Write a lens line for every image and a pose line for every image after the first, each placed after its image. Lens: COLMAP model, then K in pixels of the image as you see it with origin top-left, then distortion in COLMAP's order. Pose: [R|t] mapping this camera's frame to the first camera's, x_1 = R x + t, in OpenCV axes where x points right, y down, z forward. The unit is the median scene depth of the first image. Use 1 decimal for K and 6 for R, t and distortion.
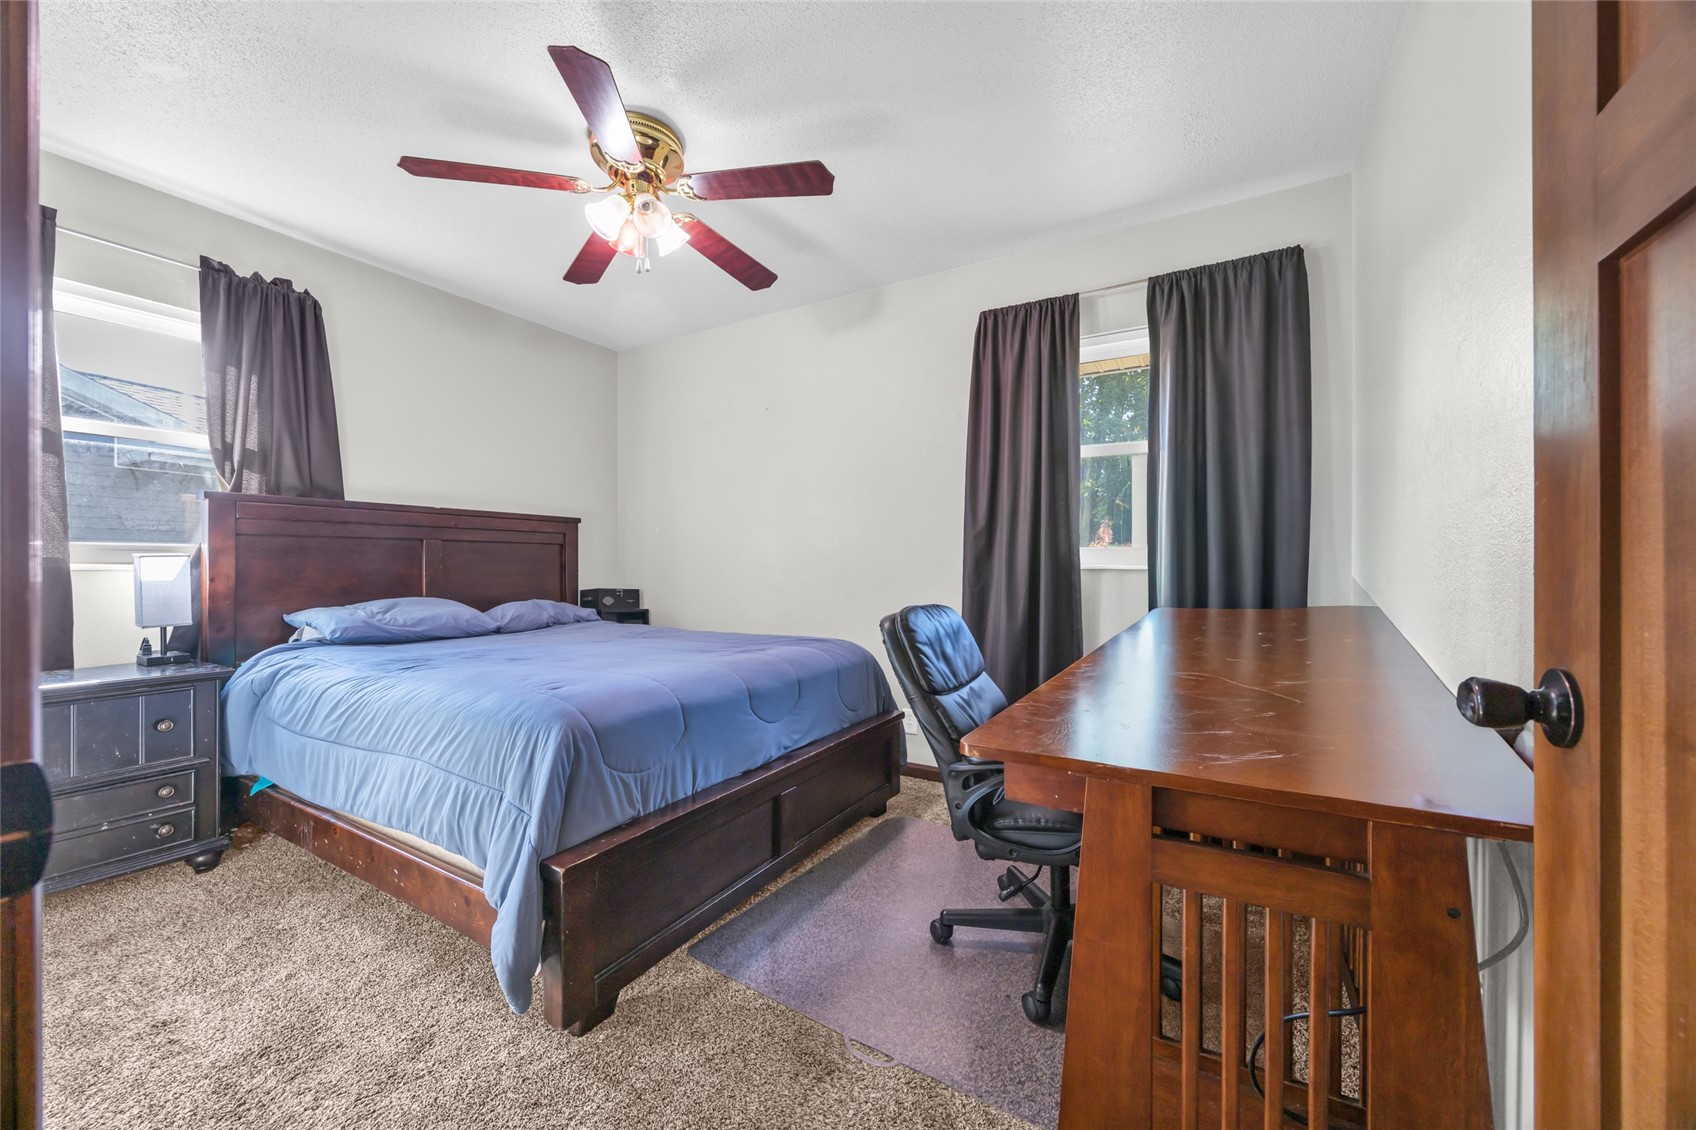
lens RADIAL K [[647.6, 0, 845.9], [0, 647.6, 569.1], [0, 0, 1]] dist [-0.001031, 0.000123]
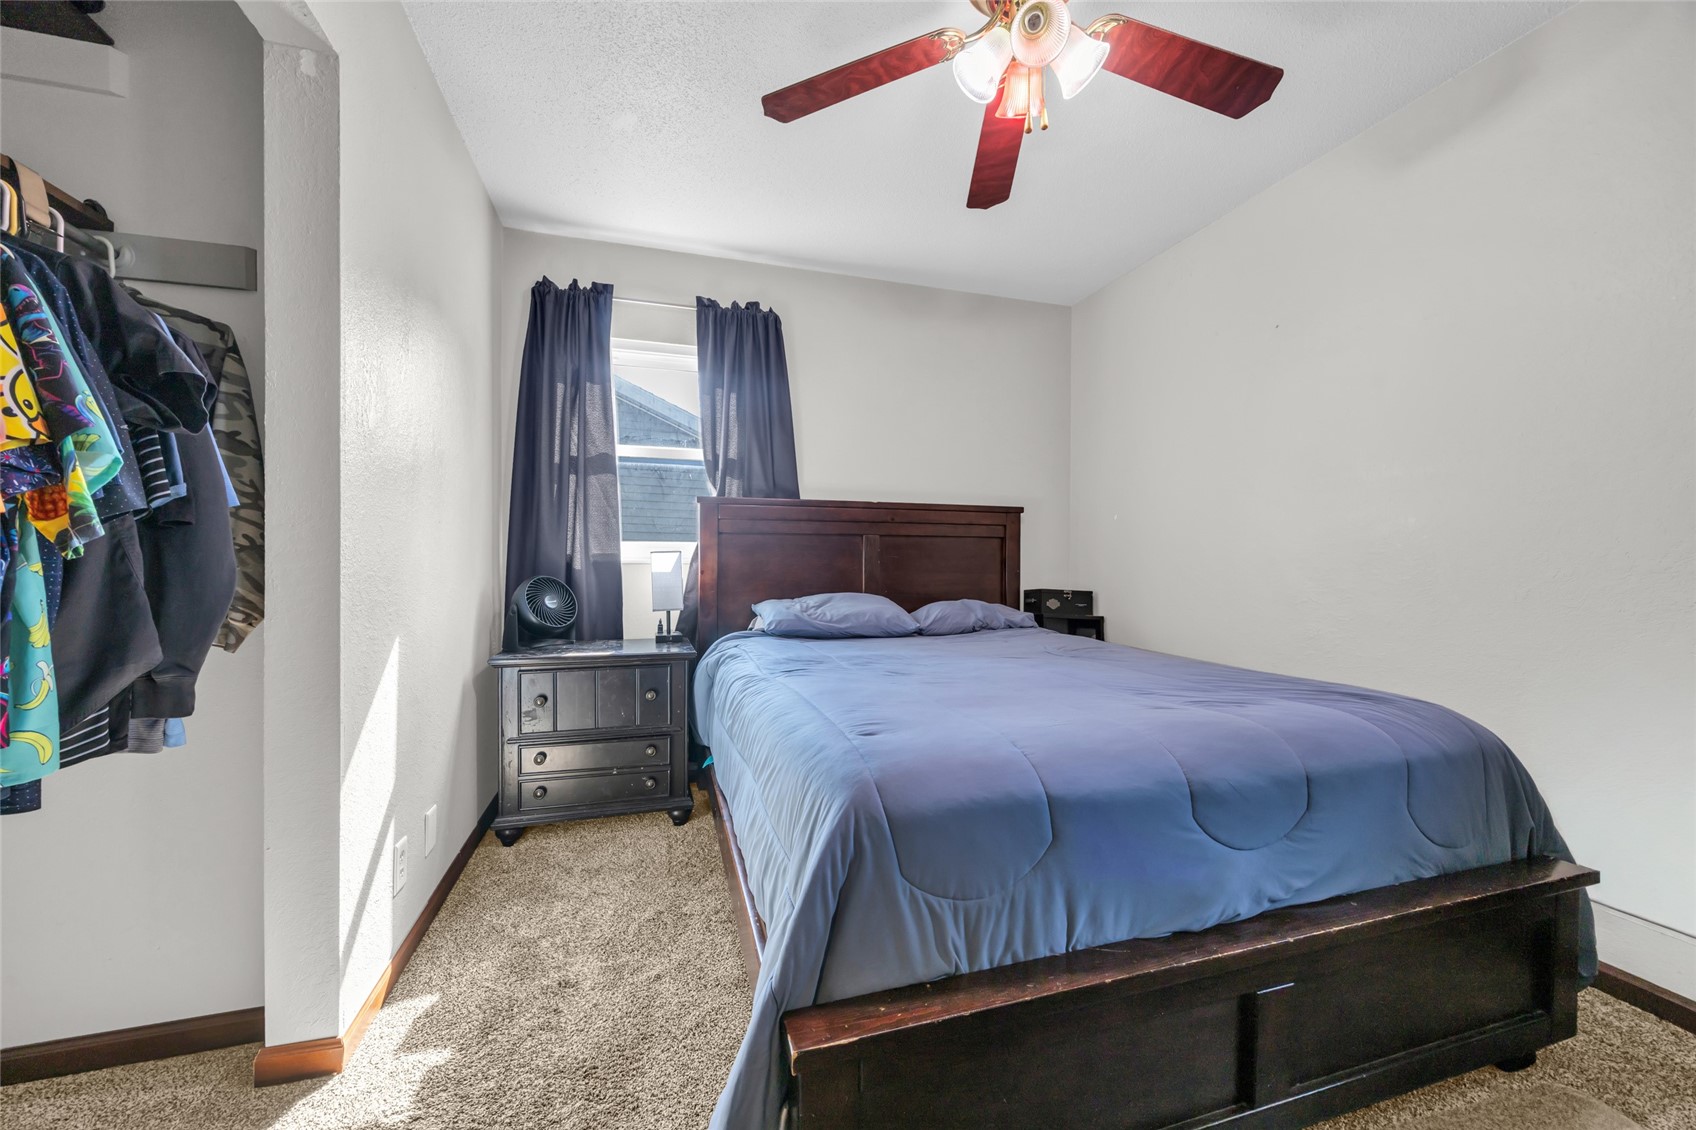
lens RADIAL K [[647.6, 0, 845.9], [0, 647.6, 569.1], [0, 0, 1]] dist [-0.001031, 0.000123]
pose [[0.734930, 0.012142, -0.678034, 0.006303], [-0.009119, 0.999926, 0.008022, -0.000906], [0.678081, 0.000288, 0.734987, 0.315671]]
